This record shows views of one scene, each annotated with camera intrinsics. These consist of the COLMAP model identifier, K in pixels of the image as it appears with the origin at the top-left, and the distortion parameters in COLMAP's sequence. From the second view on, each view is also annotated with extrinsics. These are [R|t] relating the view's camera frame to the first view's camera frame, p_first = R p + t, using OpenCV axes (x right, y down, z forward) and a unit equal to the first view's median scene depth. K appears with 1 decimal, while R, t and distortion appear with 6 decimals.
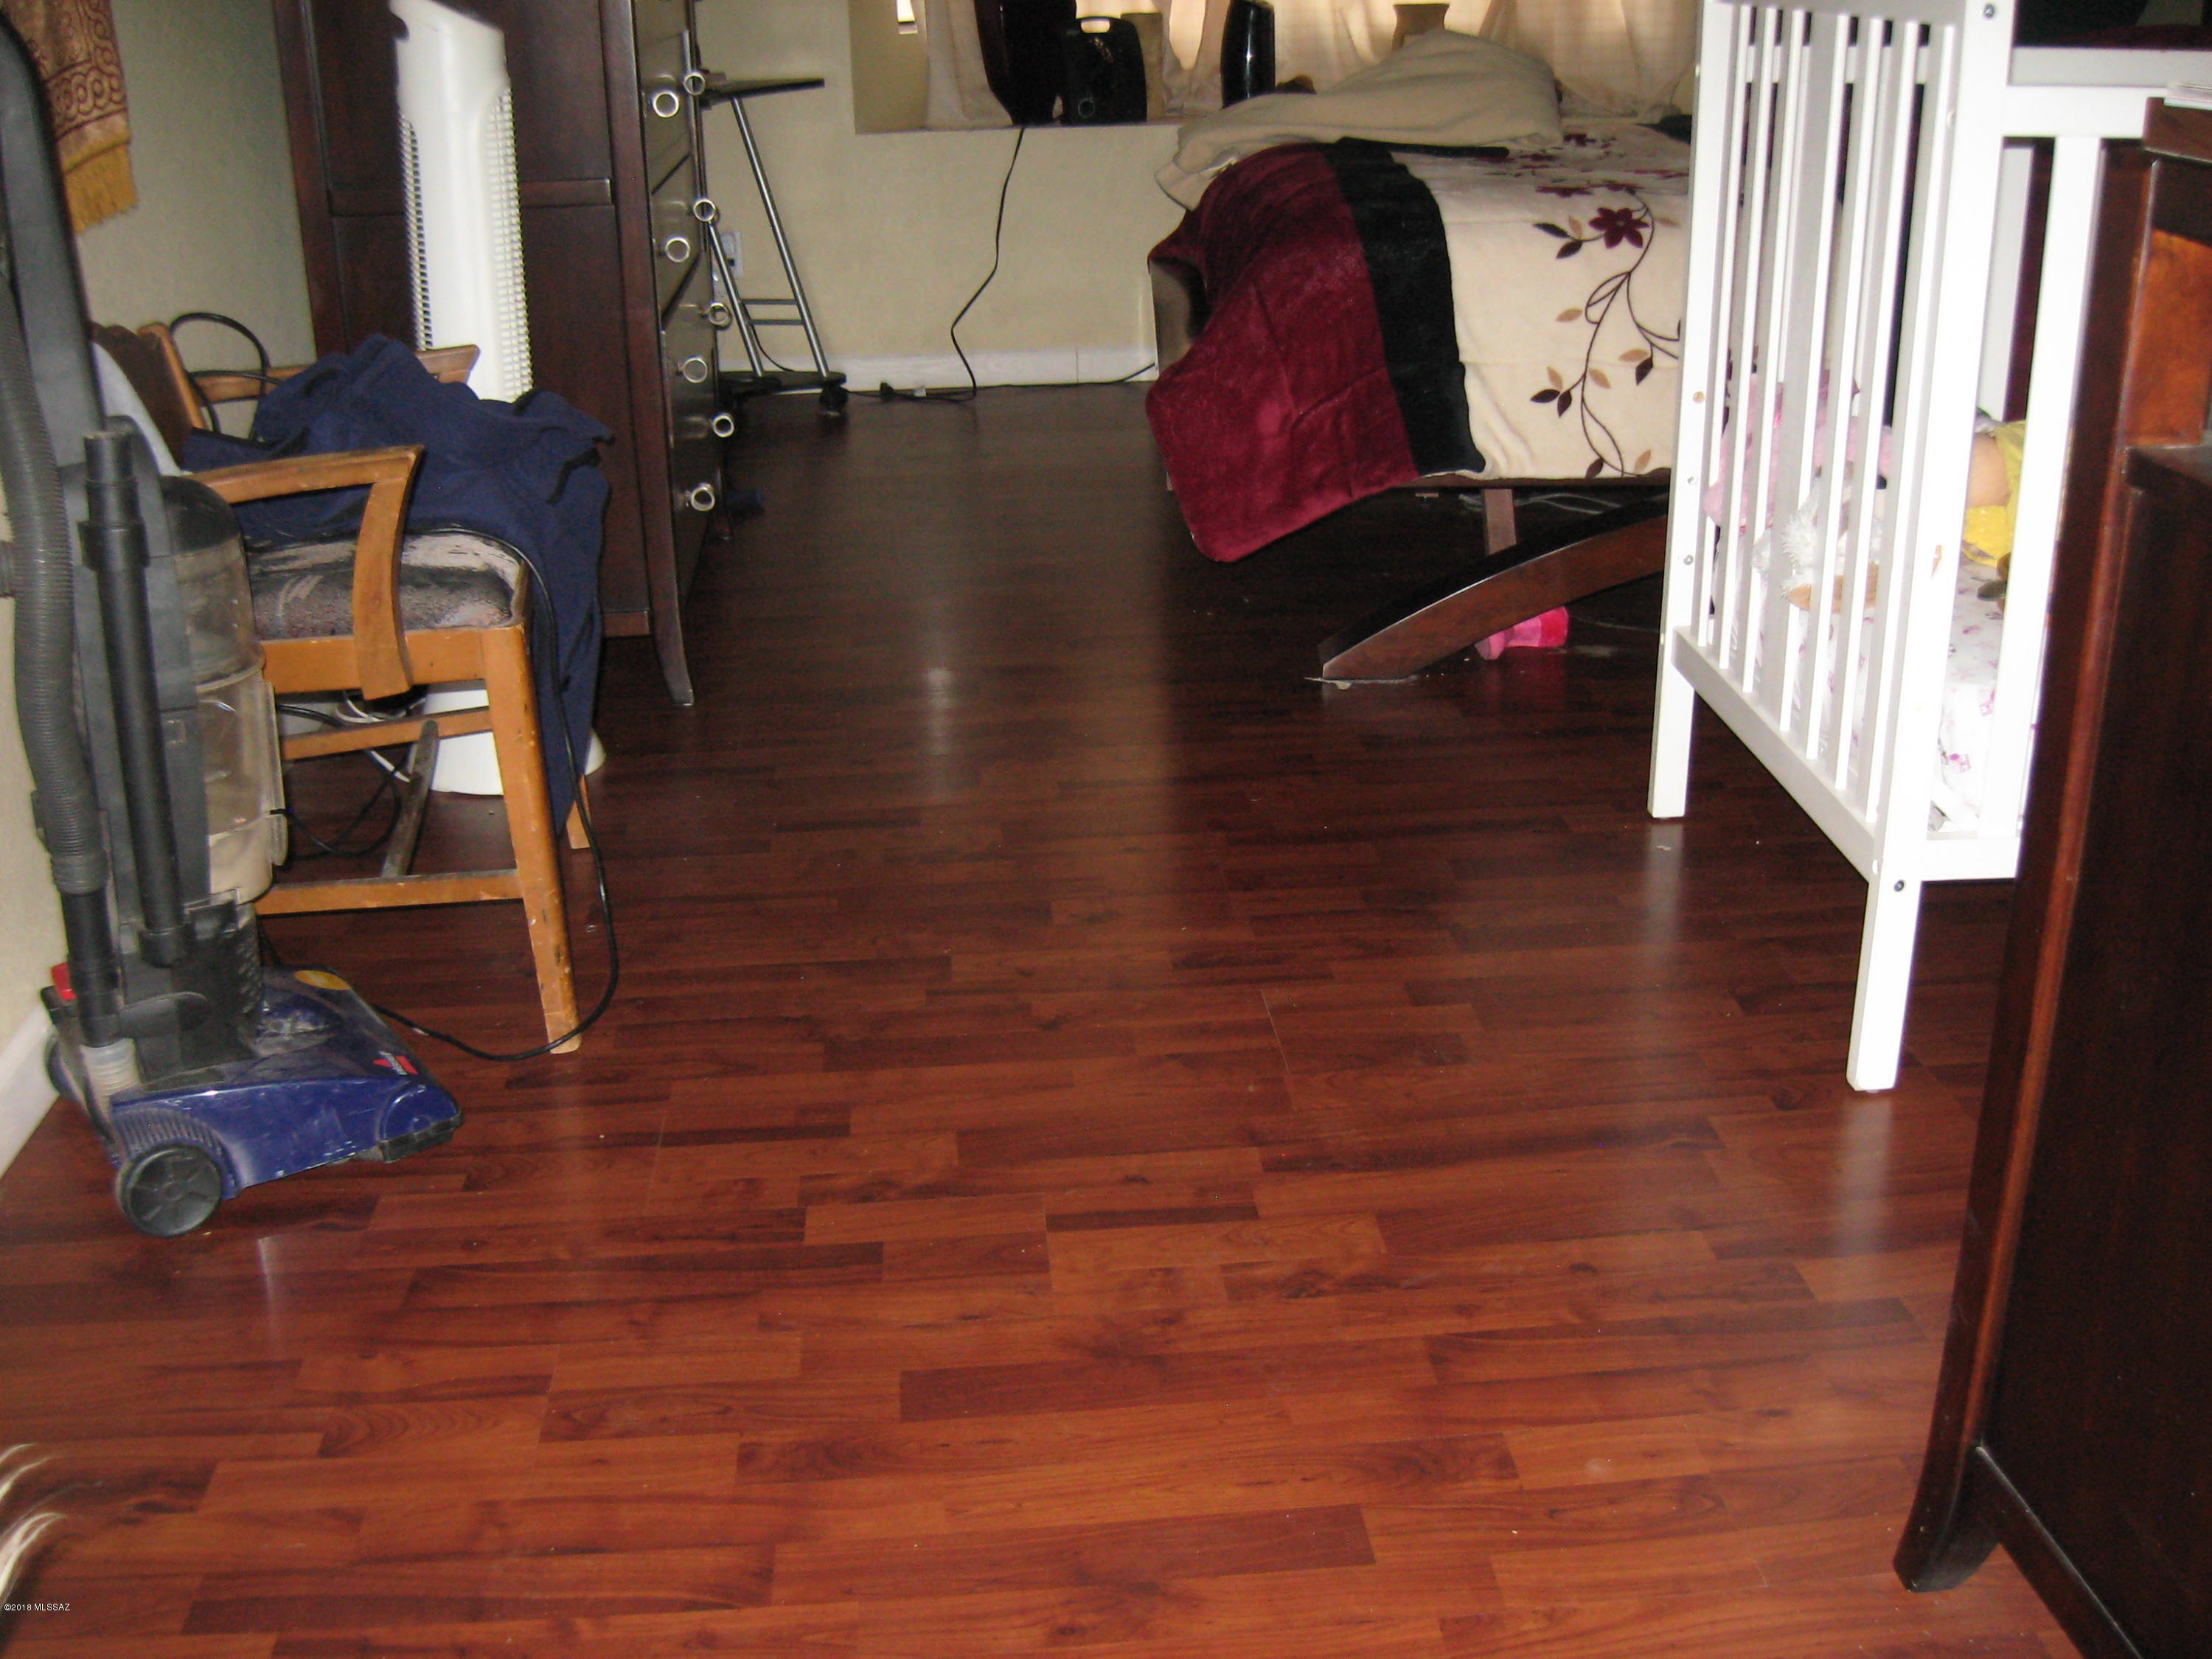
lens RADIAL K [[2271.8, 0, 1106.0], [0, 2271.8, 829.5], [0, 0, 1]] dist [-0.137276, 0.029737]
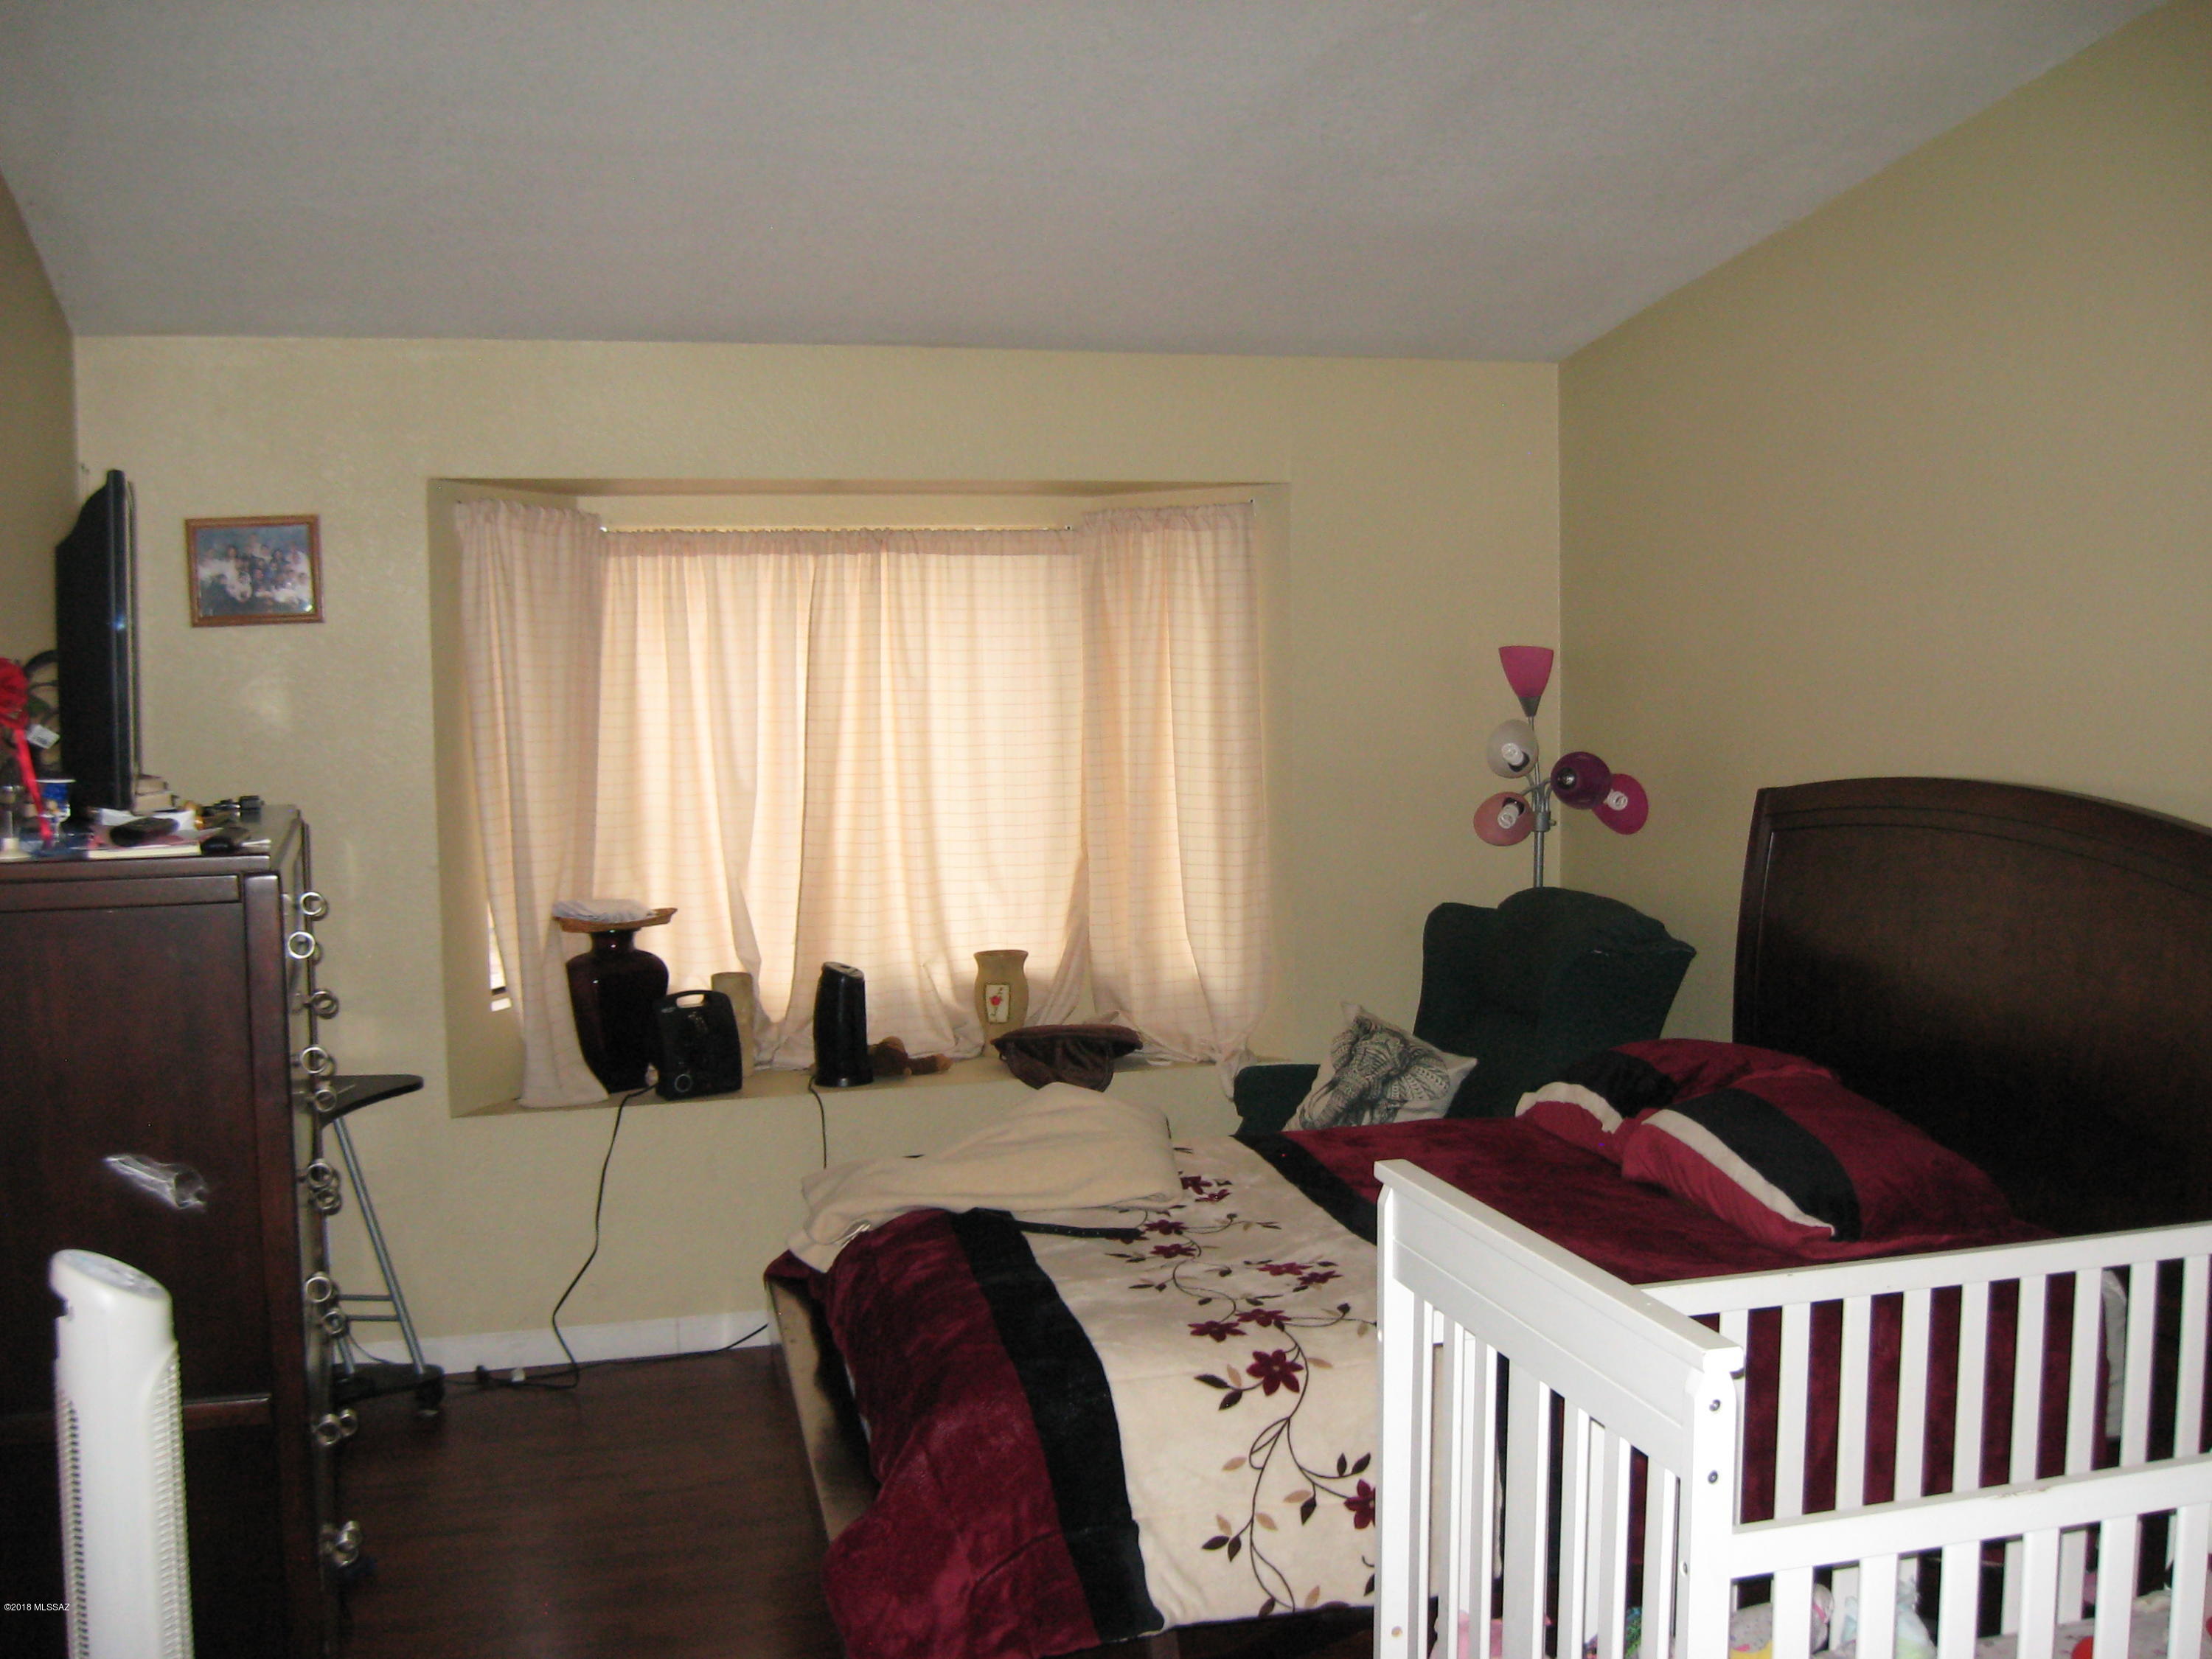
lens RADIAL K [[2271.8, 0, 1106.0], [0, 2271.8, 829.5], [0, 0, 1]] dist [-0.137276, 0.029737]
pose [[0.976475, -0.010782, 0.215362, -0.067841], [0.073316, 0.955848, -0.284569, -0.215442], [-0.202785, 0.293664, 0.934152, -0.032726]]
